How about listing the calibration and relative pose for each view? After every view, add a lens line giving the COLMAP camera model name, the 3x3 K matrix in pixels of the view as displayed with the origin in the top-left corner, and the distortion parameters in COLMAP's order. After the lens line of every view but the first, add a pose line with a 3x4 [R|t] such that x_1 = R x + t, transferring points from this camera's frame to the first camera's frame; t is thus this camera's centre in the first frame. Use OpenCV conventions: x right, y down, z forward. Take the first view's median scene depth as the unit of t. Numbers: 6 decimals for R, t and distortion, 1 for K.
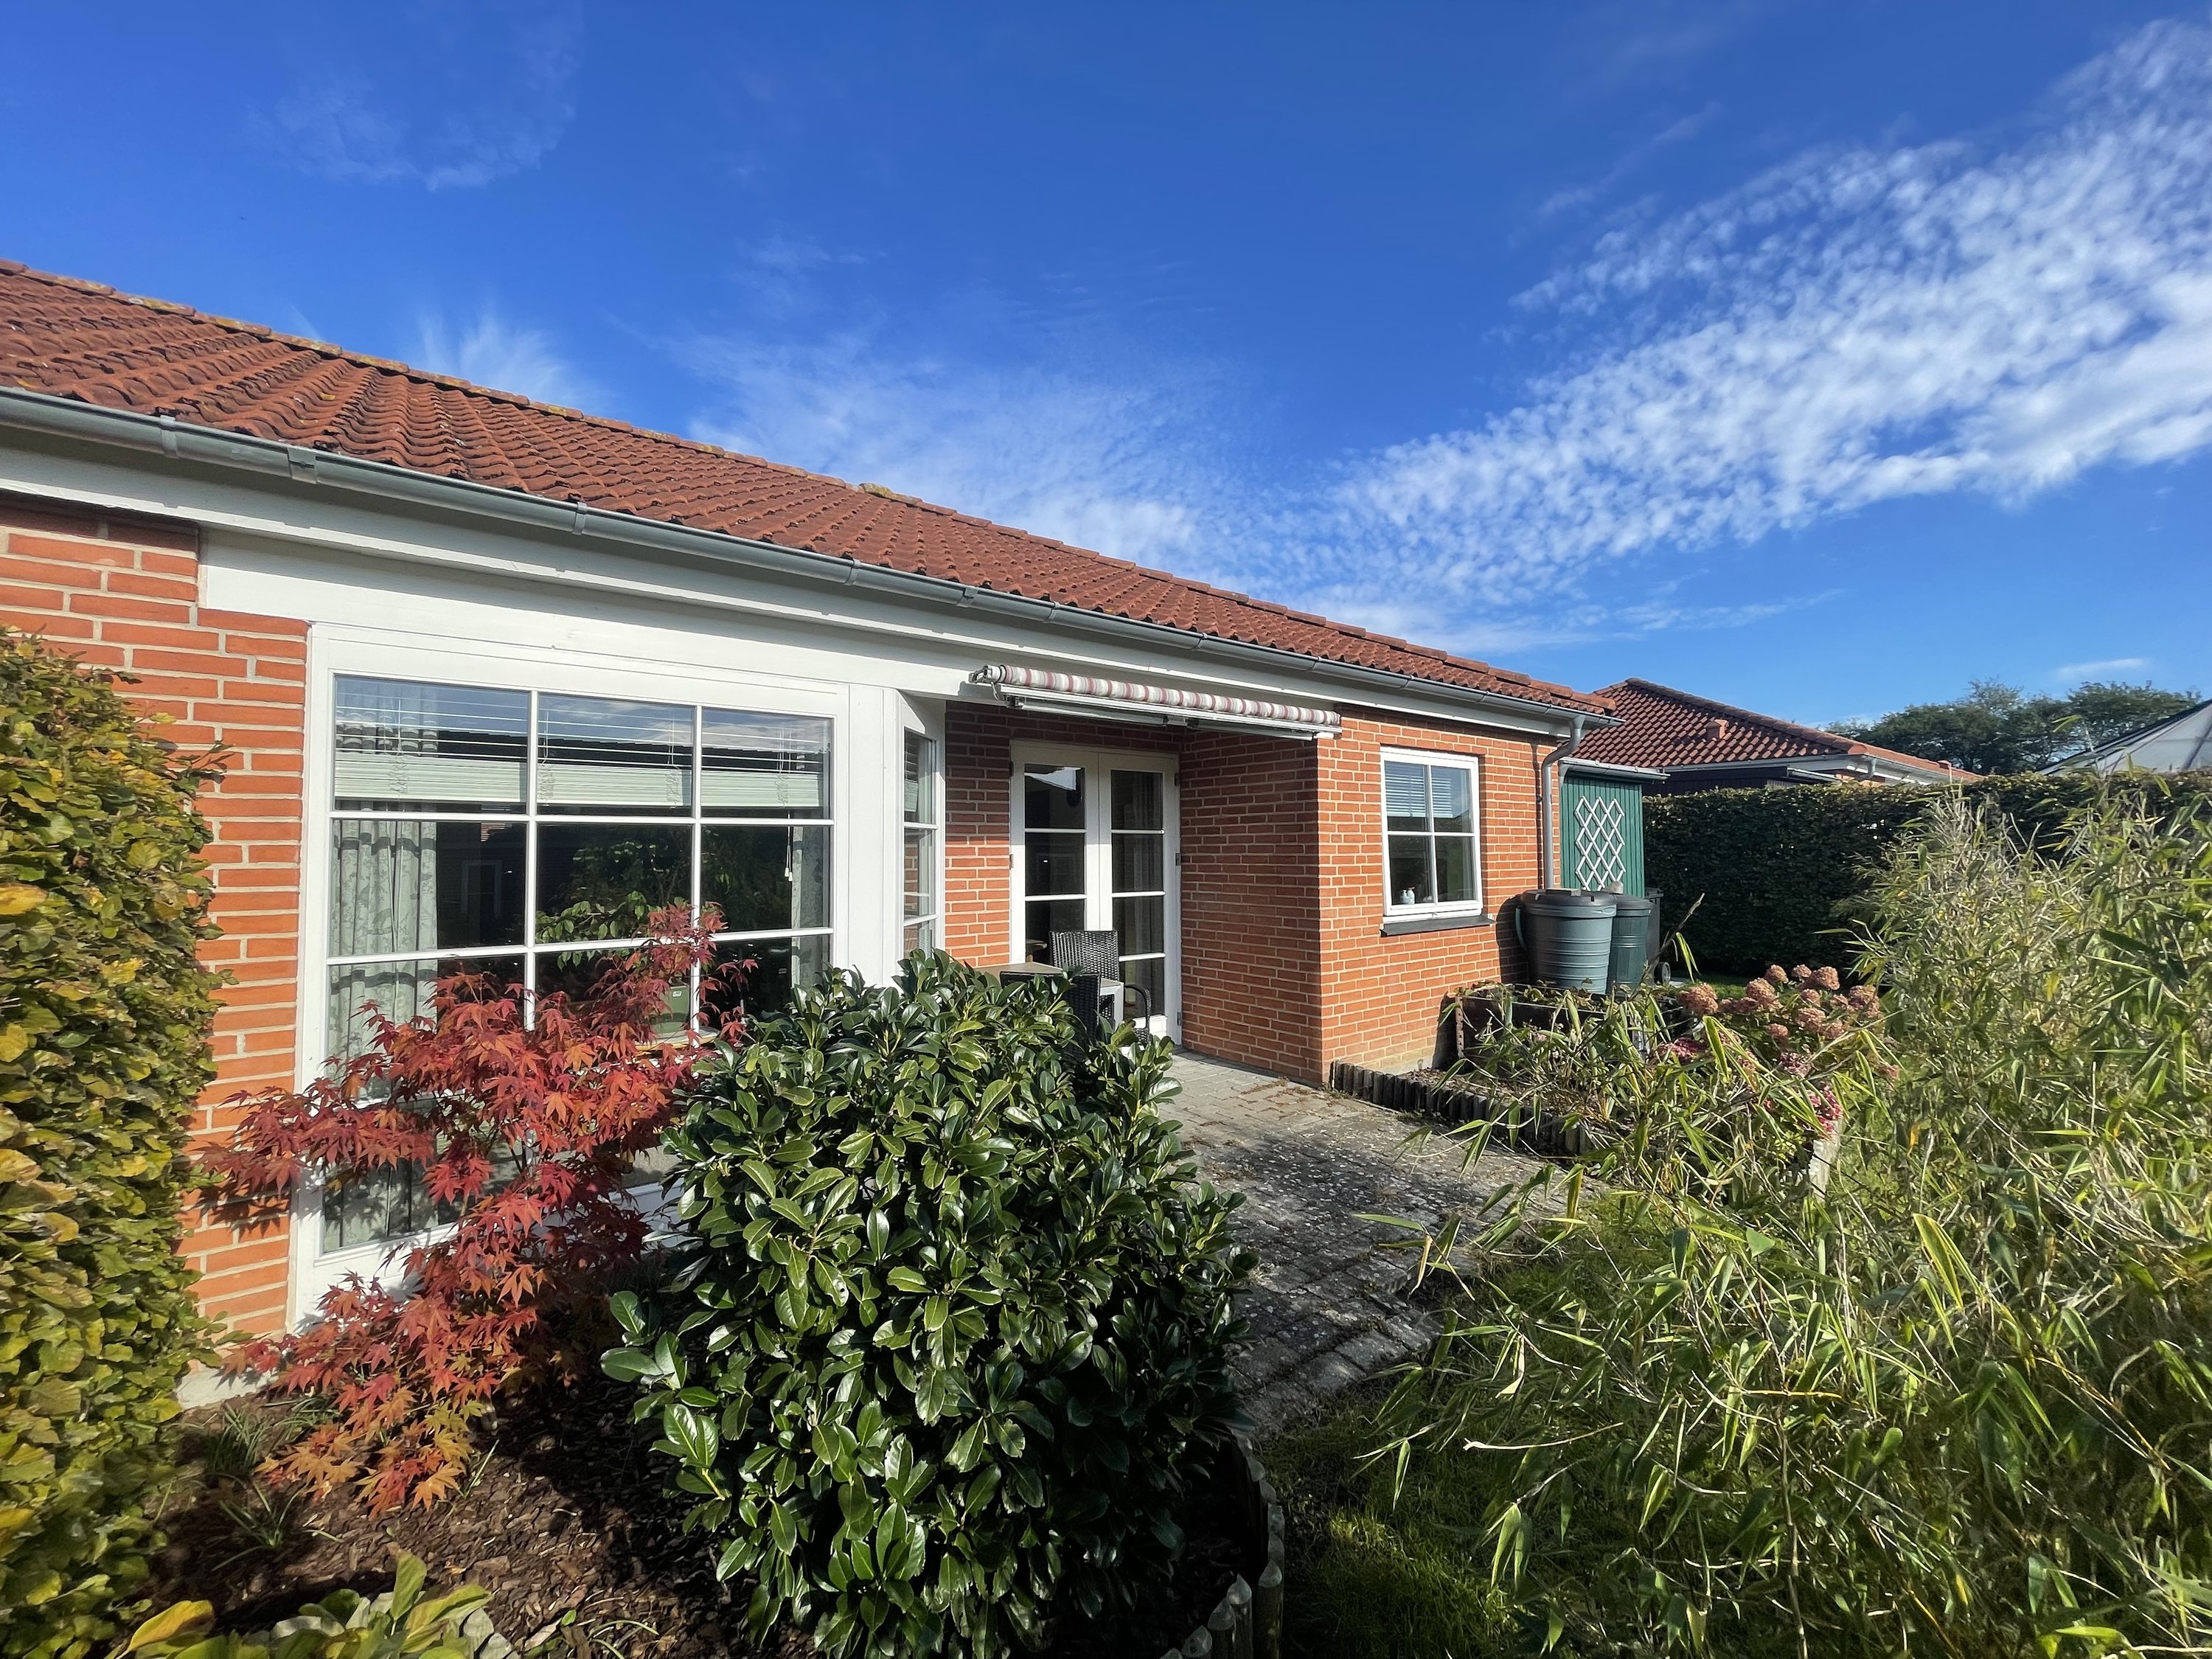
lens RADIAL K [[886.5, 0, 1089.5], [0, 886.5, 823.0], [0, 0, 1]] dist [-0.000758, 0.000042]
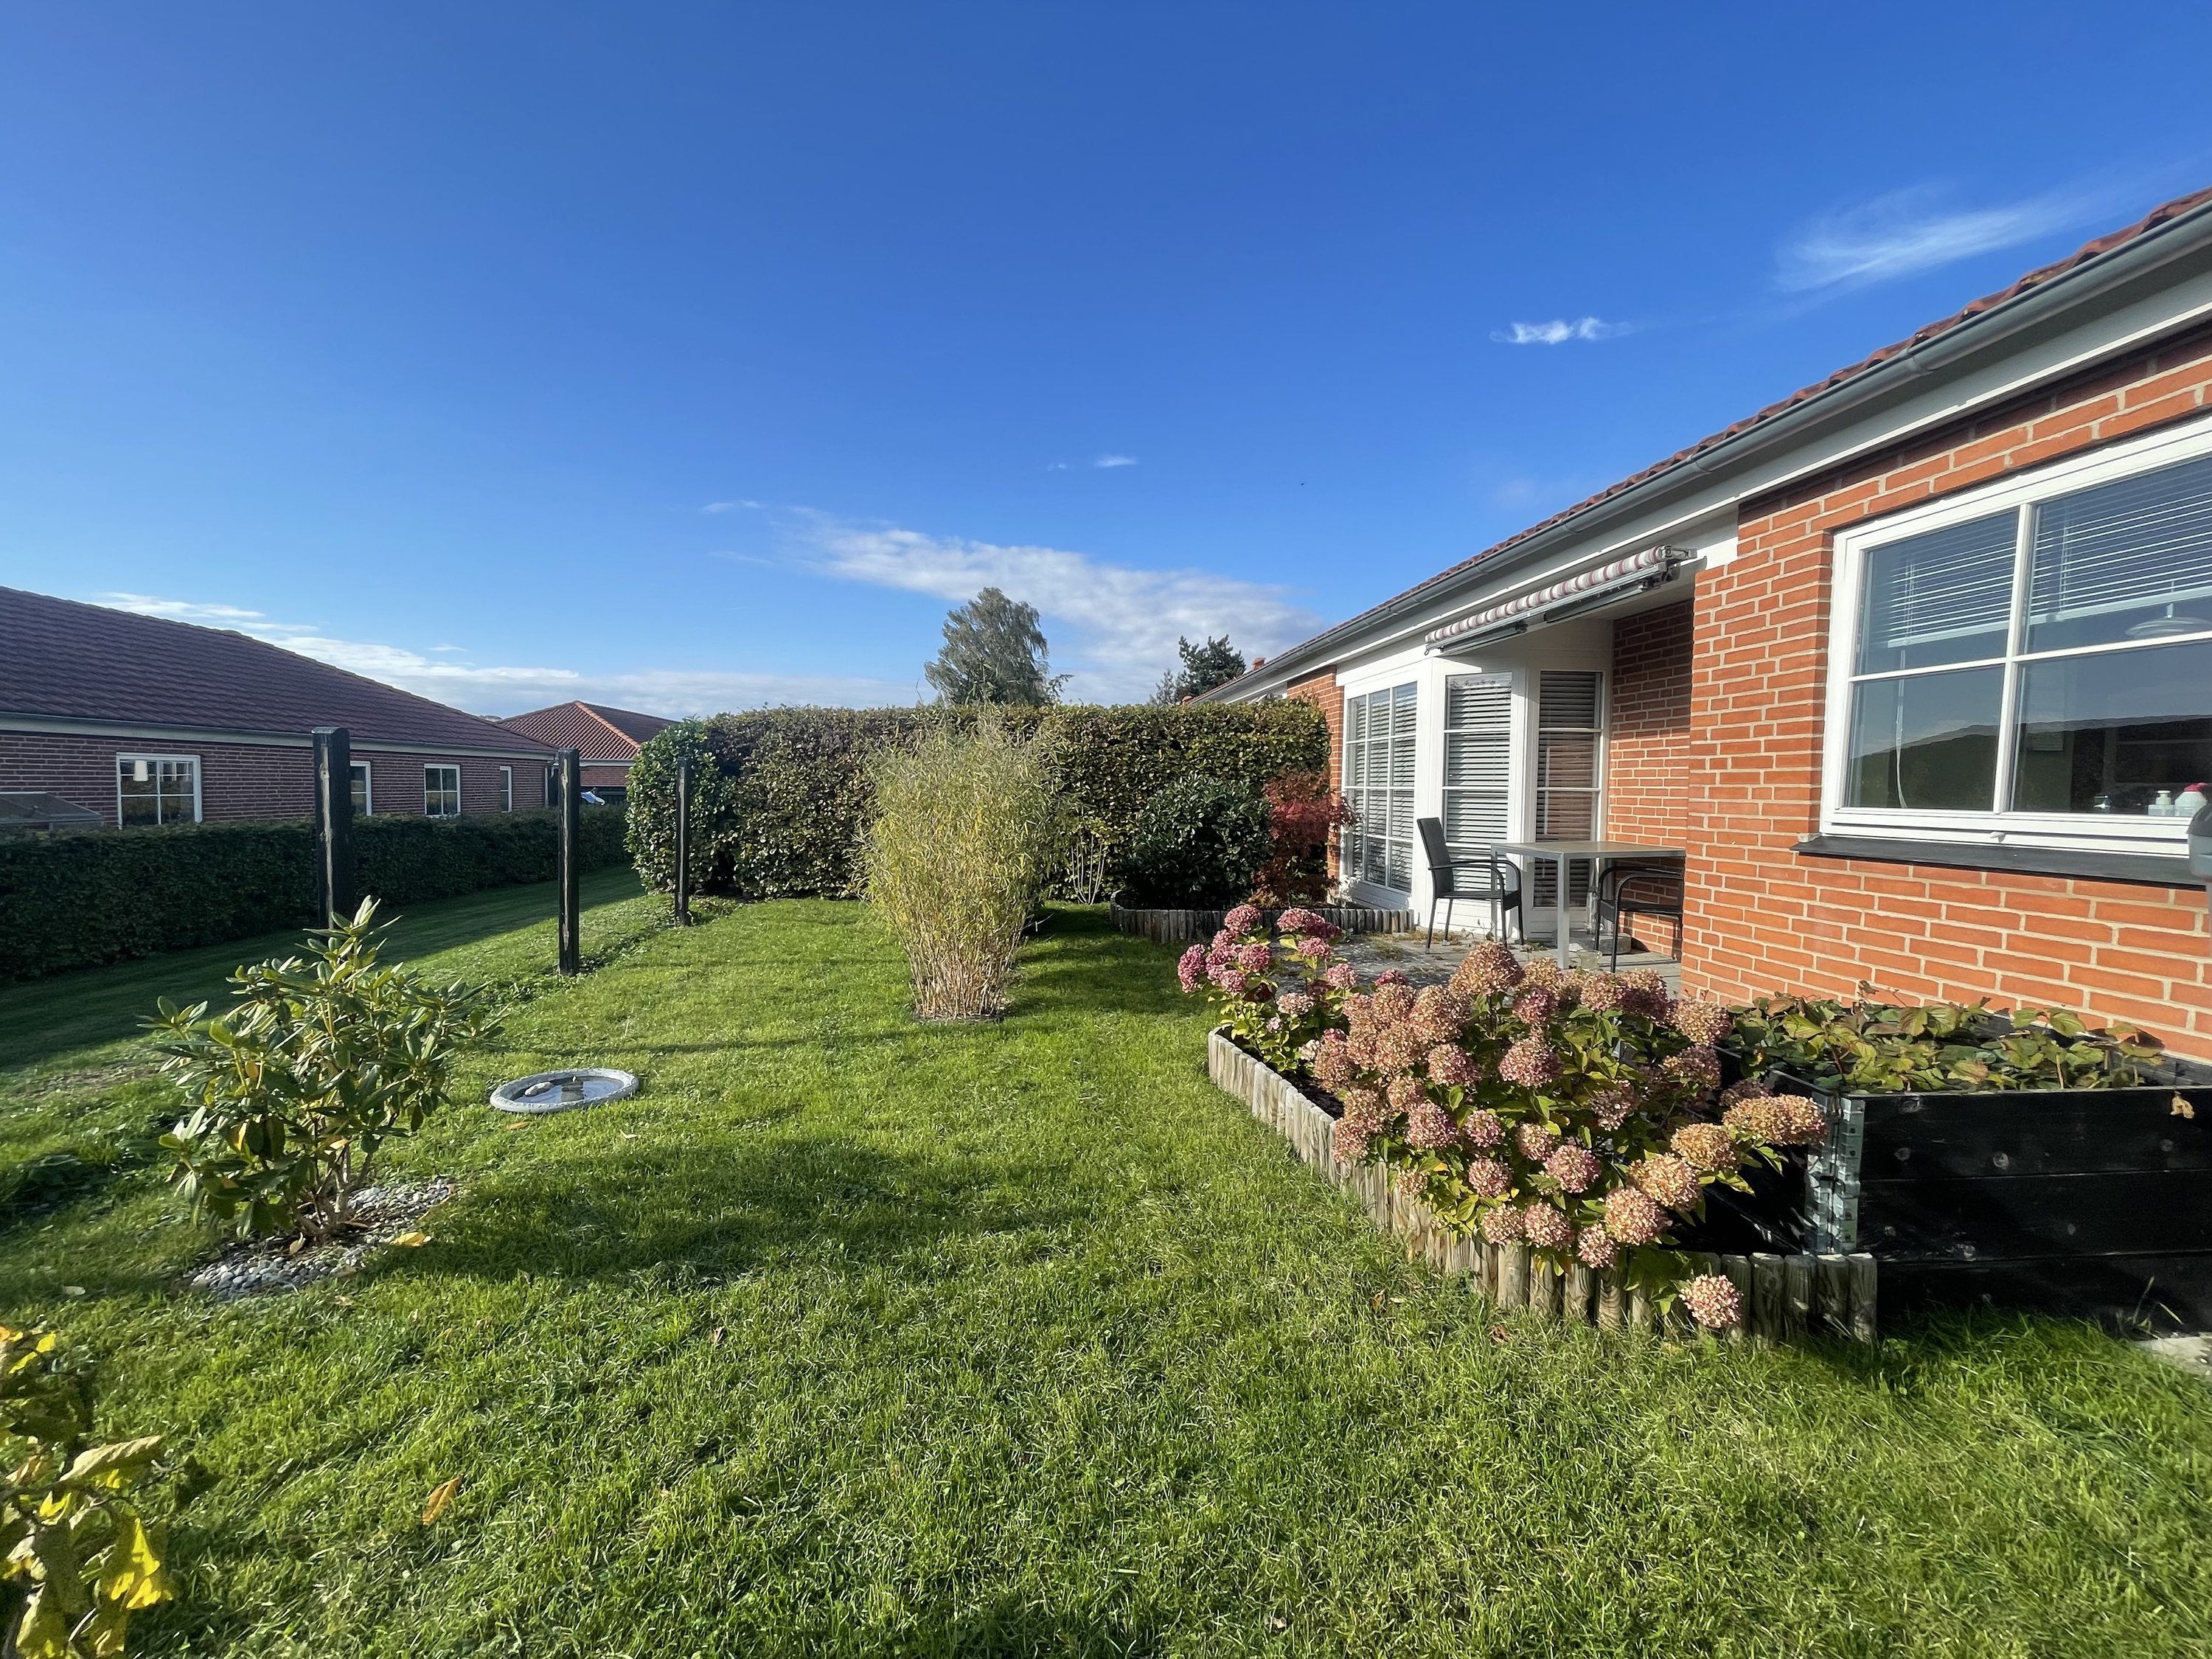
lens RADIAL K [[886.5, 0, 1089.5], [0, 886.5, 823.0], [0, 0, 1]] dist [-0.000758, 0.000042]
pose [[-0.540273, 0.034418, -0.840786, 1.074969], [0.020995, 0.999404, 0.027420, 0.077186], [0.841228, -0.002838, -0.540673, 0.887488]]
